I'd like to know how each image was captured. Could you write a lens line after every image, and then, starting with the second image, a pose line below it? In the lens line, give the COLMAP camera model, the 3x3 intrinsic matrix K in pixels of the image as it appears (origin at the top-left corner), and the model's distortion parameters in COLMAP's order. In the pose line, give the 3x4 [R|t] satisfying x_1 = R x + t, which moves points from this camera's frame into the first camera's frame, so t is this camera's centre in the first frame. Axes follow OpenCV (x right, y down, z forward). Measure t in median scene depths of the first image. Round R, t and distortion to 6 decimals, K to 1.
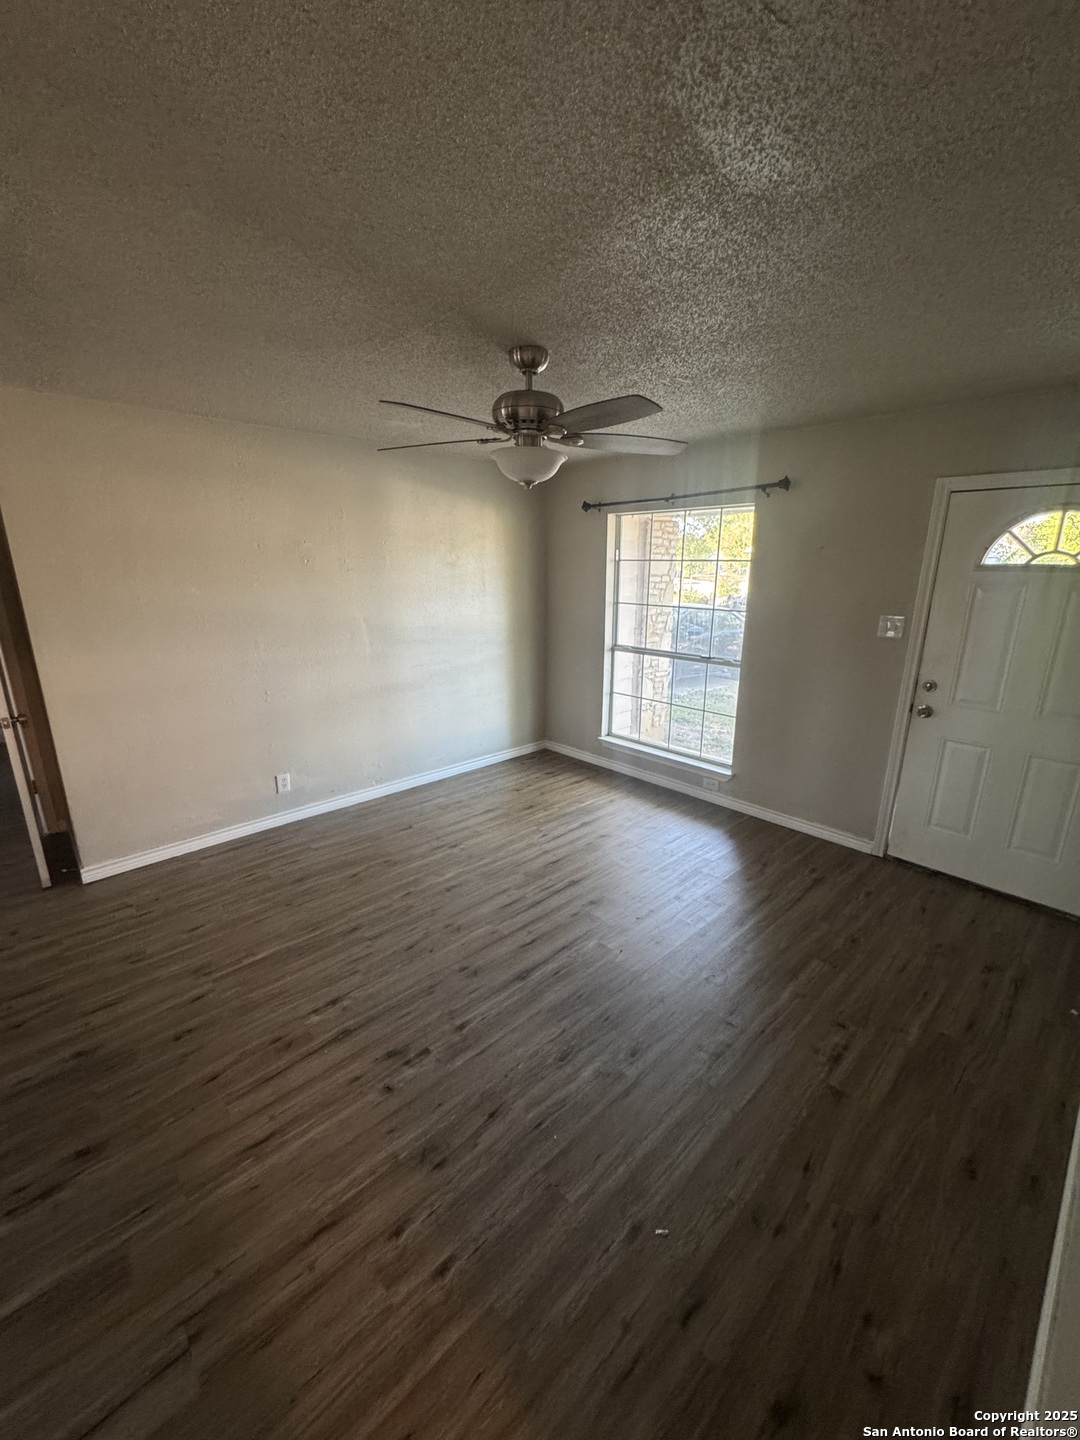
lens RADIAL K [[579.3, 0, 539.2], [0, 579.3, 719.7], [0, 0, 1]] dist [-0.001088, 0.000057]
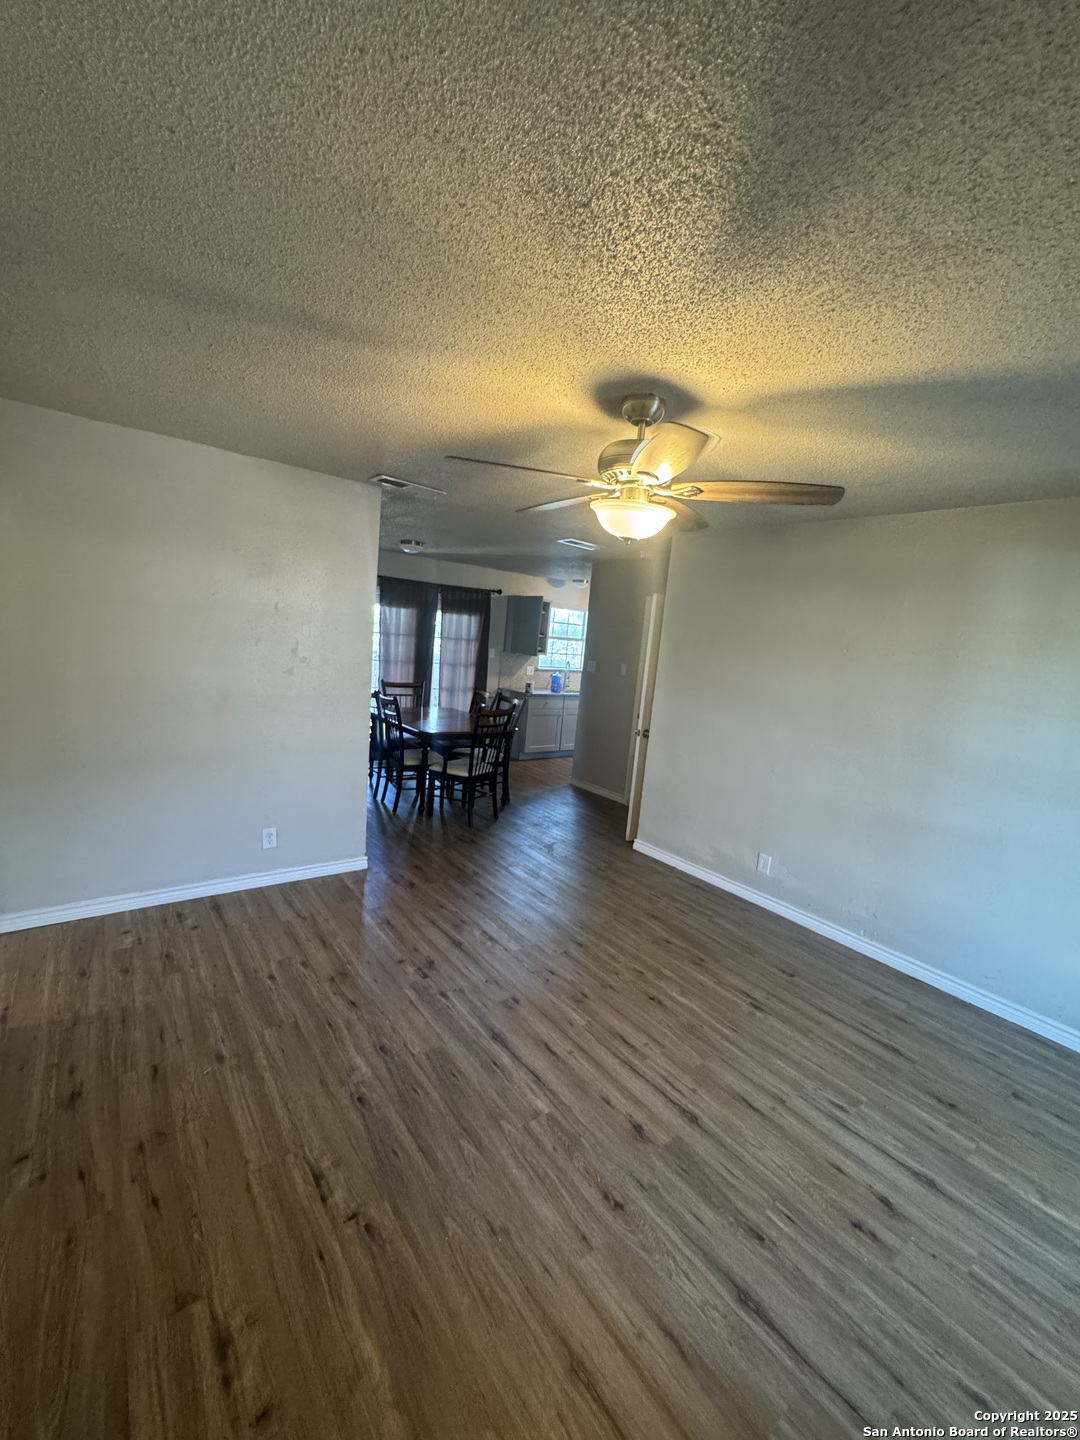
lens RADIAL K [[579.3, 0, 539.2], [0, 579.3, 719.7], [0, 0, 1]] dist [-0.001088, 0.000057]
pose [[-0.096314, 0.129363, -0.986909, 0.783526], [-0.345216, 0.925632, 0.155021, -0.201762], [0.933568, 0.355627, -0.044493, 0.857412]]
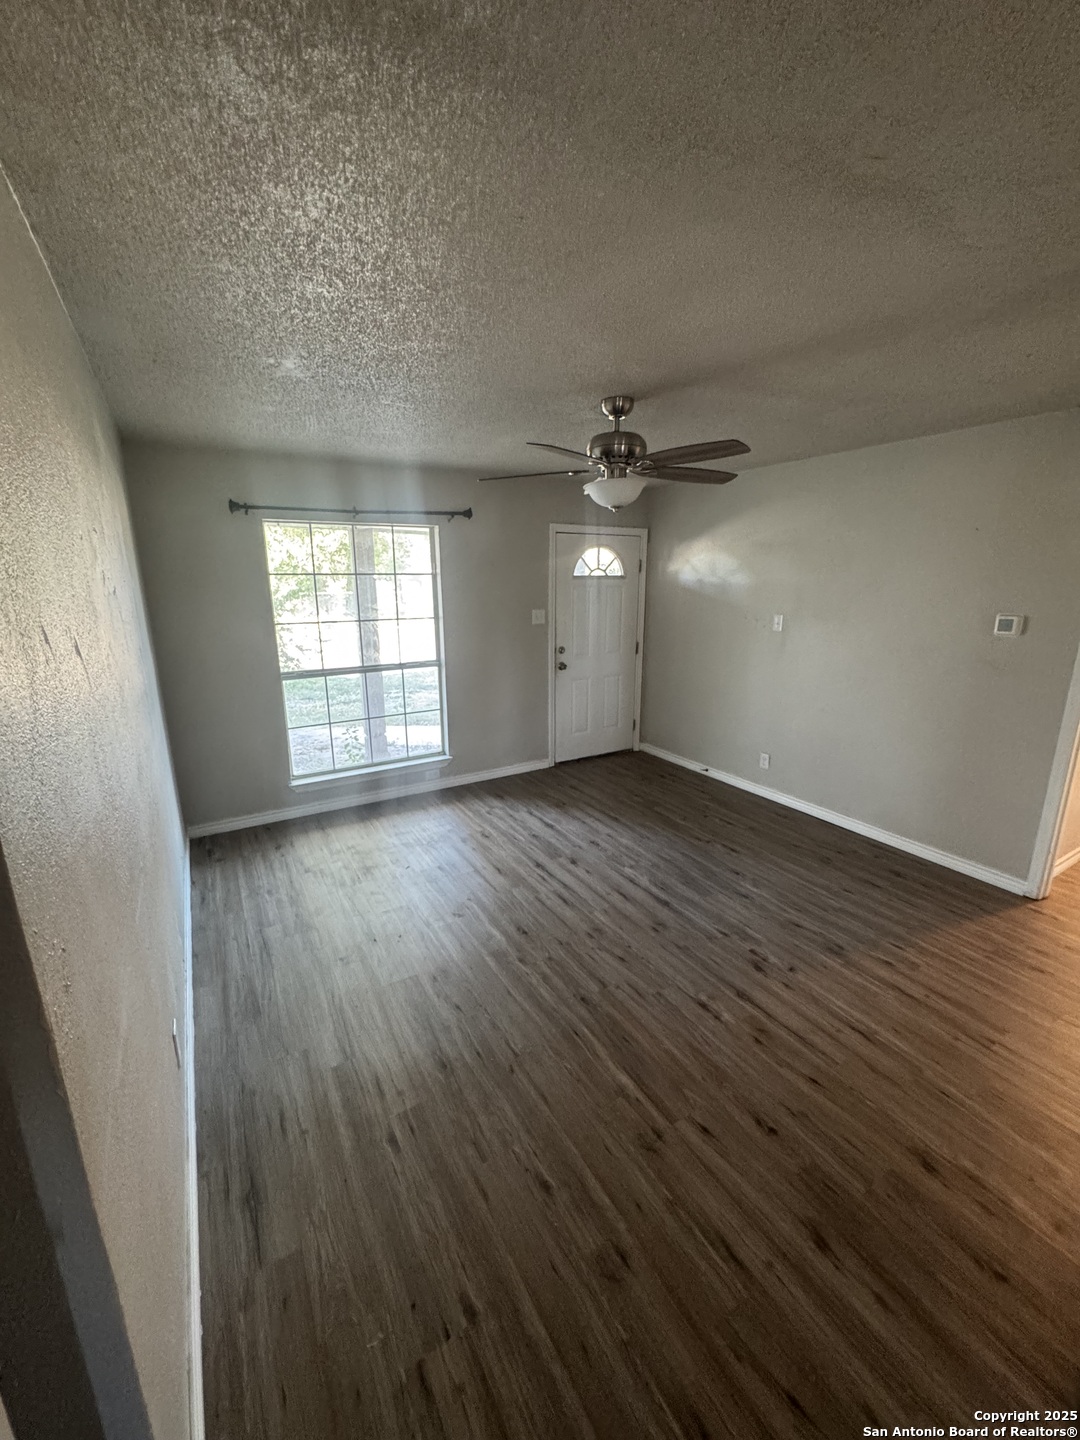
lens RADIAL K [[579.3, 0, 539.2], [0, 579.3, 719.7], [0, 0, 1]] dist [-0.001088, 0.000057]
pose [[0.215224, -0.237045, 0.947359, -1.095198], [0.262995, 0.948322, 0.177537, -0.209179], [-0.940485, 0.210941, 0.266444, 0.781021]]
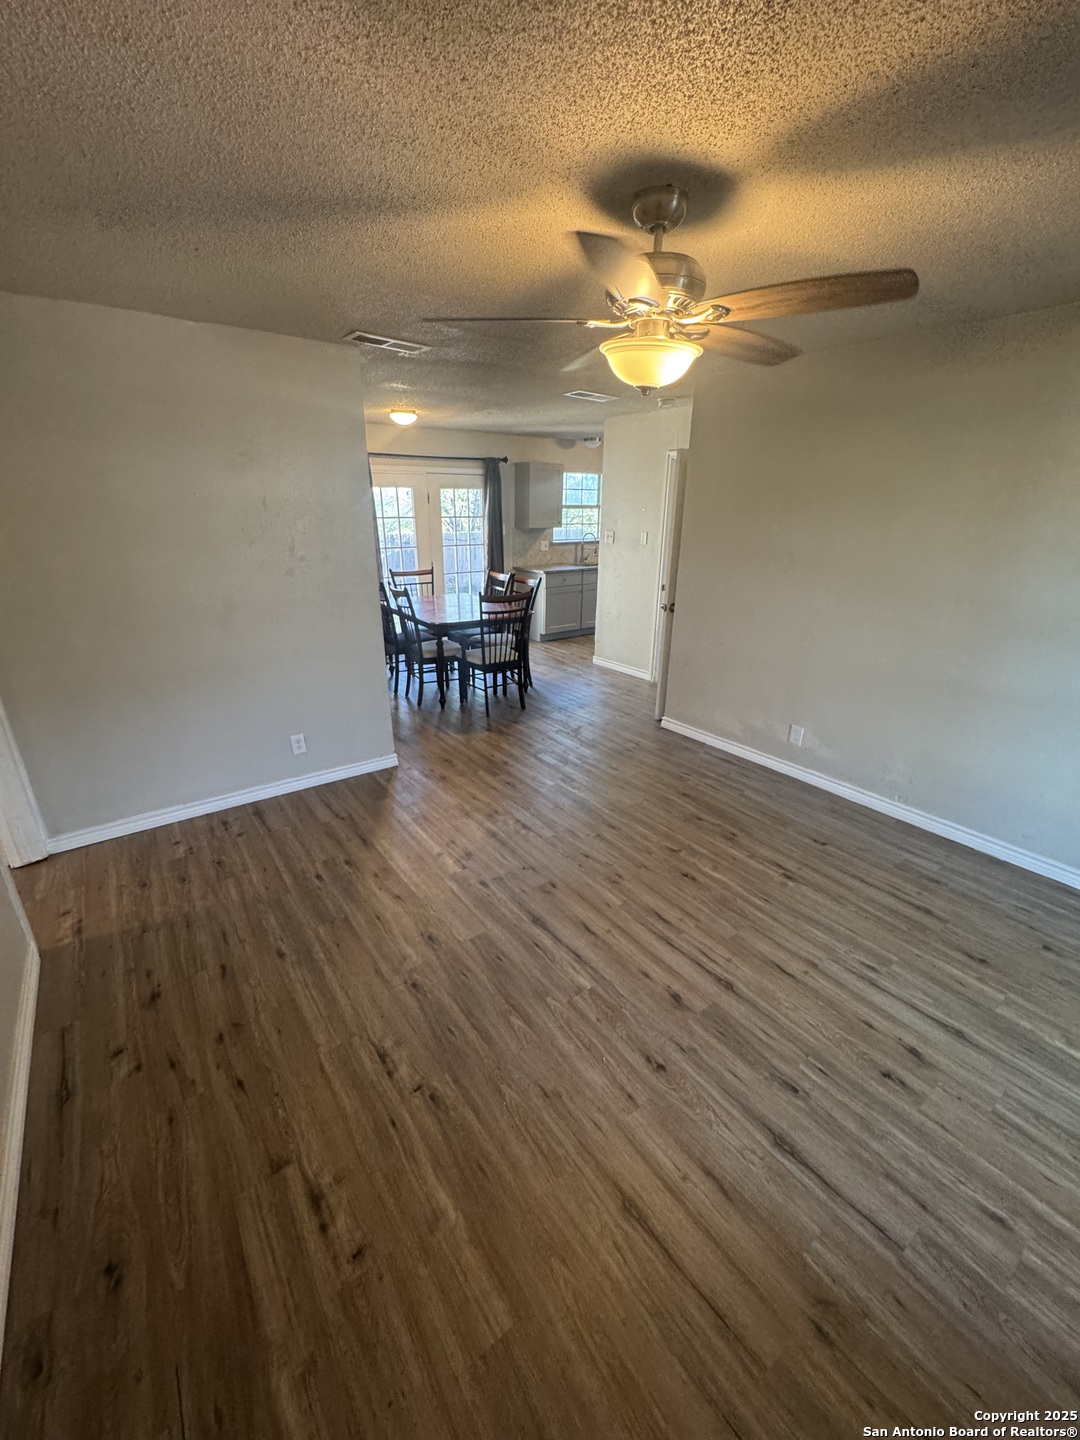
lens RADIAL K [[579.3, 0, 539.2], [0, 579.3, 719.7], [0, 0, 1]] dist [-0.001088, 0.000057]
pose [[-0.117776, 0.343284, -0.931818, 0.730985], [-0.269298, 0.892145, 0.362706, -0.216912], [0.955828, 0.293655, -0.012628, 0.850506]]
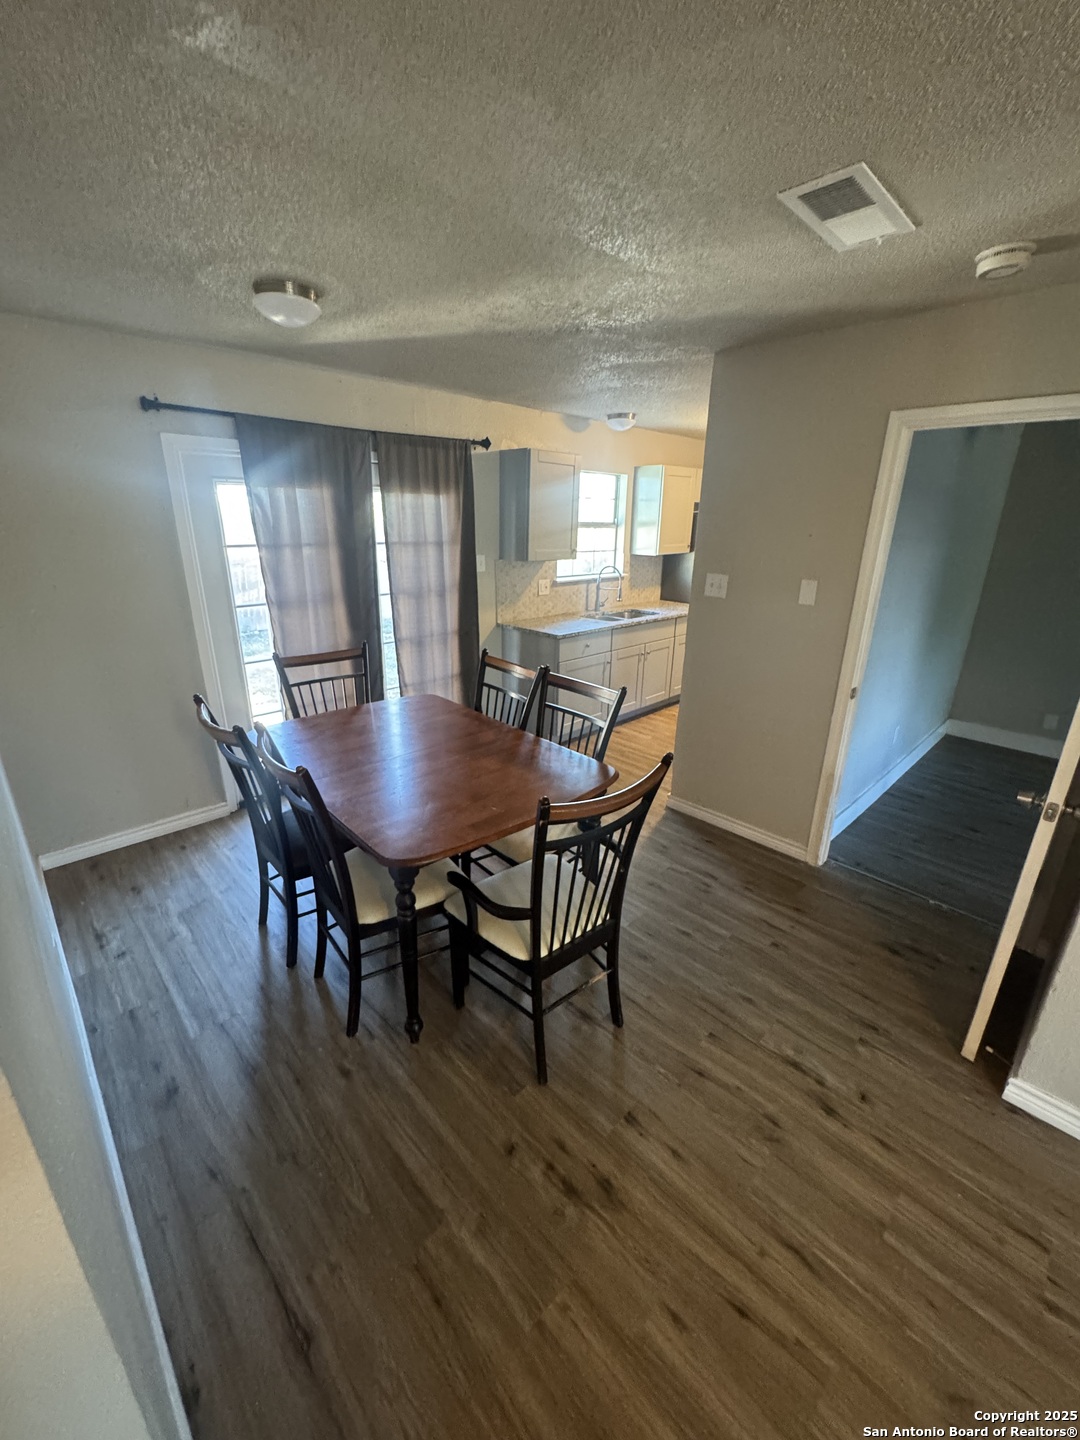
lens RADIAL K [[579.3, 0, 539.2], [0, 579.3, 719.7], [0, 0, 1]] dist [-0.001088, 0.000057]
pose [[0.017627, 0.326415, -0.945062, -0.448942], [-0.279874, 0.909034, 0.308751, -0.124480], [0.959875, 0.259056, 0.107379, 0.478066]]
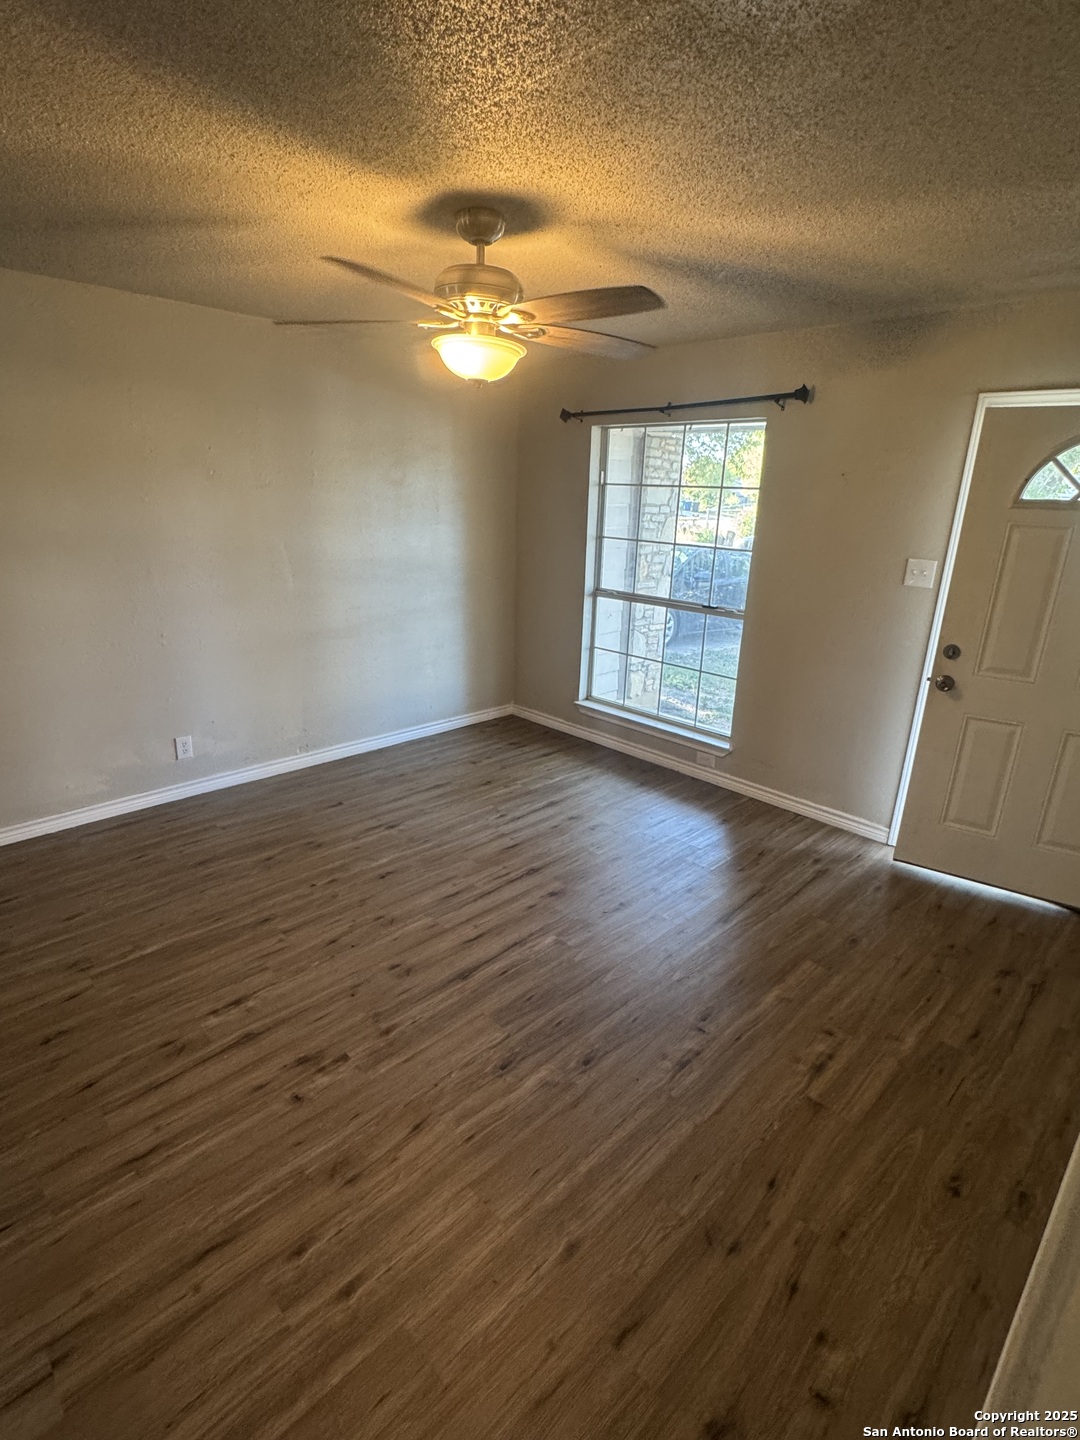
lens RADIAL K [[714.4, 0, 538.6], [0, 714.4, 718.2], [0, 0, 1]] dist [-0.002021, 0.001008]
pose [[0.999337, 0.020461, 0.030112, 0.038245], [-0.021859, 0.998663, 0.046839, 0.014575], [-0.029113, -0.047466, 0.998449, -0.026185]]
